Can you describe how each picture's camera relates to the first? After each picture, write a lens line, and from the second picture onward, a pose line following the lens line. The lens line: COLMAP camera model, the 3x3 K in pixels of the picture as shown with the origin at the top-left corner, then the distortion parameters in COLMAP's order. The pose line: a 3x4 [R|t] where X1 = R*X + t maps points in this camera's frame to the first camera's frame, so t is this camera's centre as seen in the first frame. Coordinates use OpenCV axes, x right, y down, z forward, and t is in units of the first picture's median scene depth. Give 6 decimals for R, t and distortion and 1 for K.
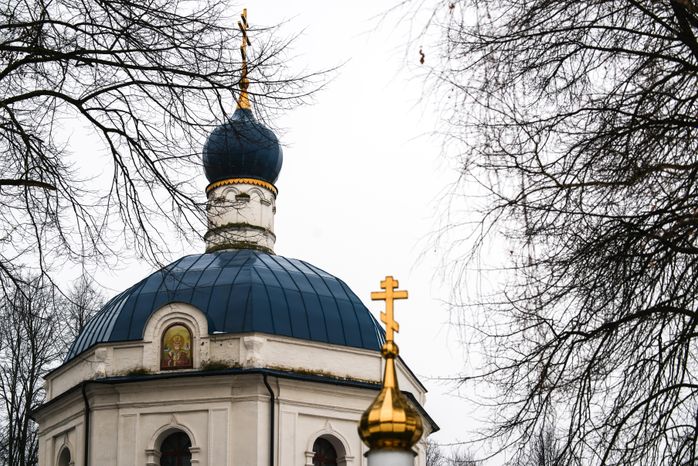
lens RADIAL K [[1446.9, 0, 346.8], [0, 1446.9, 235.9], [0, 0, 1]] dist [-0.345844, 0.000000]
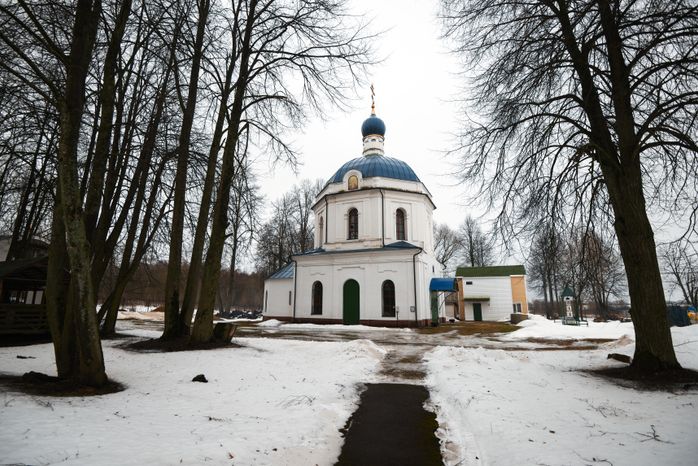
lens RADIAL K [[328.7, 0, 348.3], [0, 328.7, 234.1], [0, 0, 1]] dist [-0.018961, -0.009351]
pose [[0.980489, -0.027992, -0.194571, 0.012776], [0.054176, 0.989955, 0.130589, 0.094813], [0.188961, -0.138582, 0.972157, 0.259463]]
